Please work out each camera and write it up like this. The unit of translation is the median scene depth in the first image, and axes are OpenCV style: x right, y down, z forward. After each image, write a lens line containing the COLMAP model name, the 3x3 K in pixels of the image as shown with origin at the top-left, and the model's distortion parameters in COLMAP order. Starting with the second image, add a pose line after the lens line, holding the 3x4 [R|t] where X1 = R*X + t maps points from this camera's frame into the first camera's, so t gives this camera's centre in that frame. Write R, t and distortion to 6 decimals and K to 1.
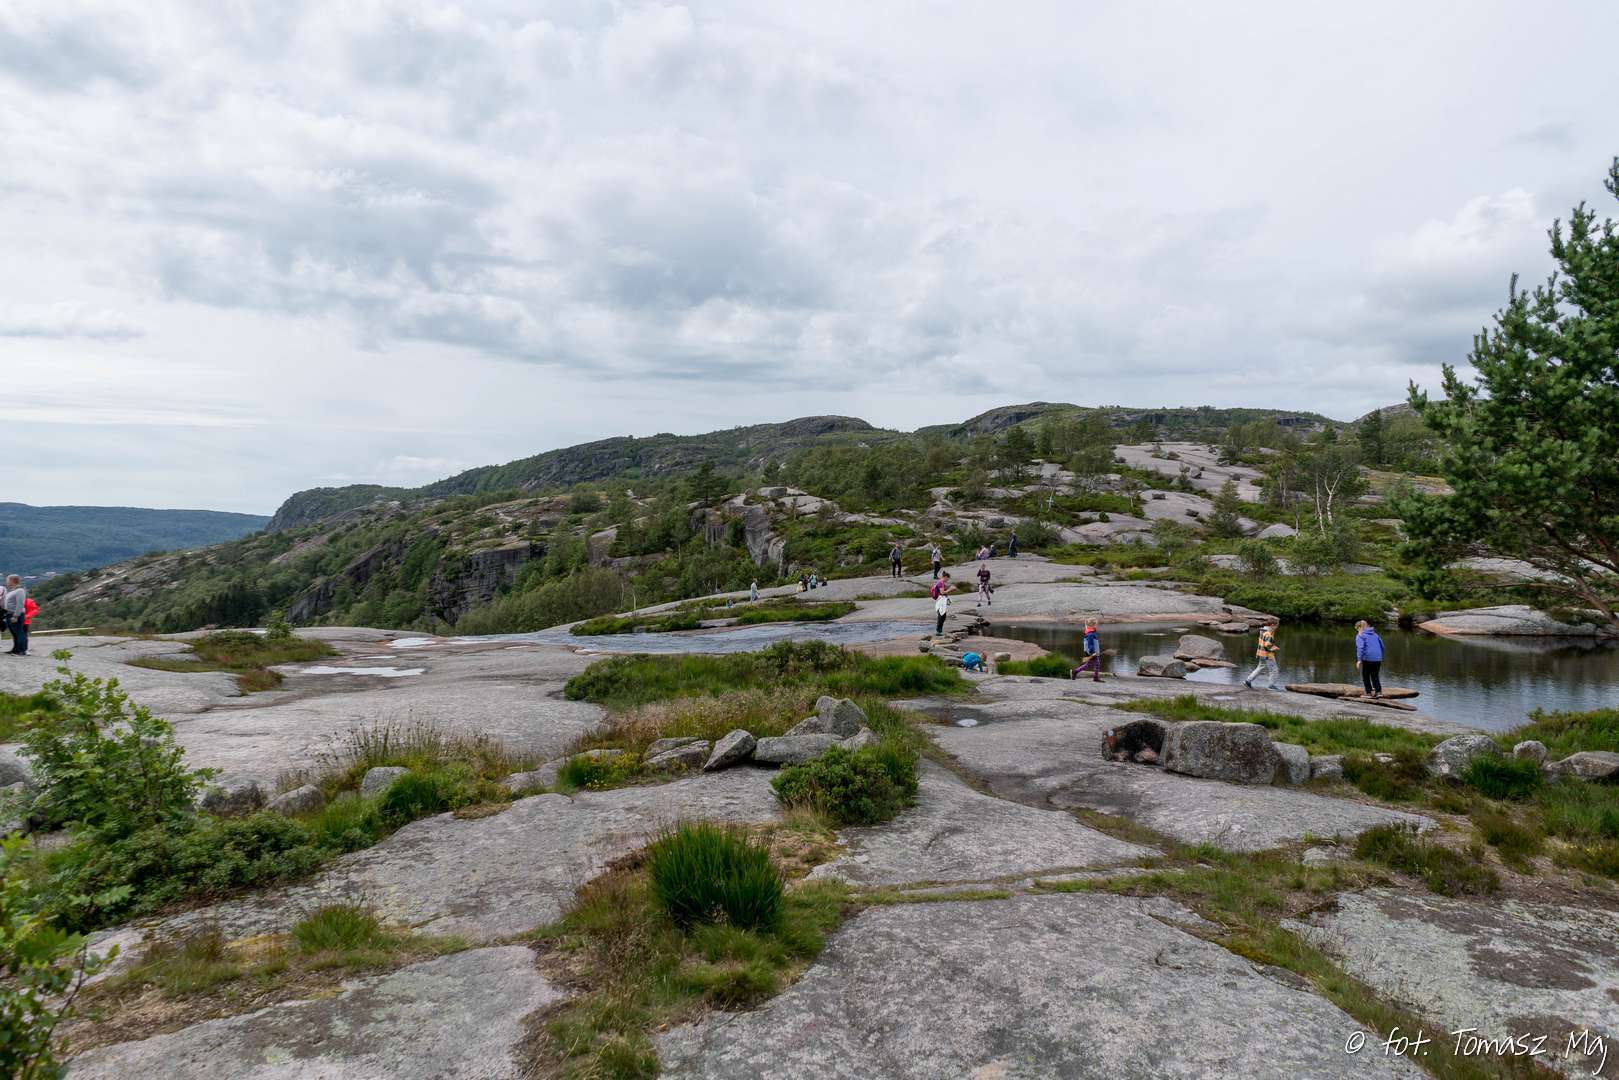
lens RADIAL K [[1115.8, 0, 809.5], [0, 1115.8, 540.0], [0, 0, 1]] dist [-0.001916, -0.001194]
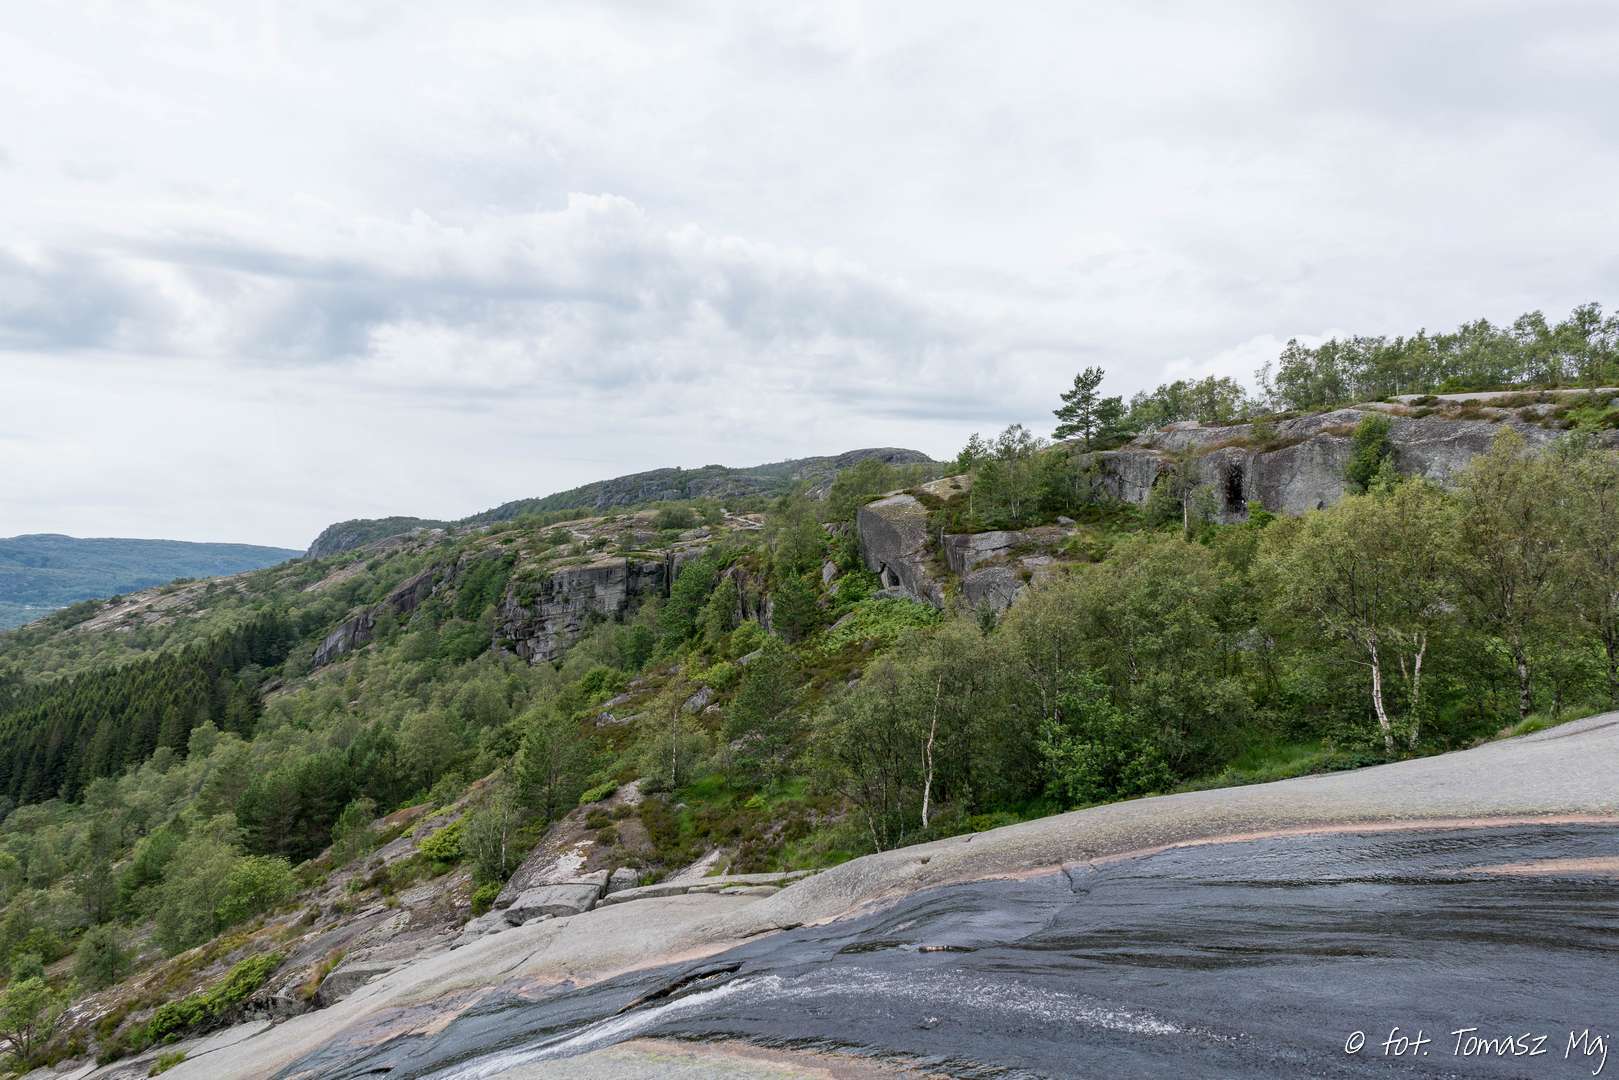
lens RADIAL K [[1115.8, 0, 809.5], [0, 1115.8, 540.0], [0, 0, 1]] dist [-0.001916, -0.001194]
pose [[0.999574, 0.011780, -0.026716, -0.062333], [-0.012767, 0.999231, -0.037084, 0.010250], [0.026258, 0.037409, 0.998955, 0.131850]]
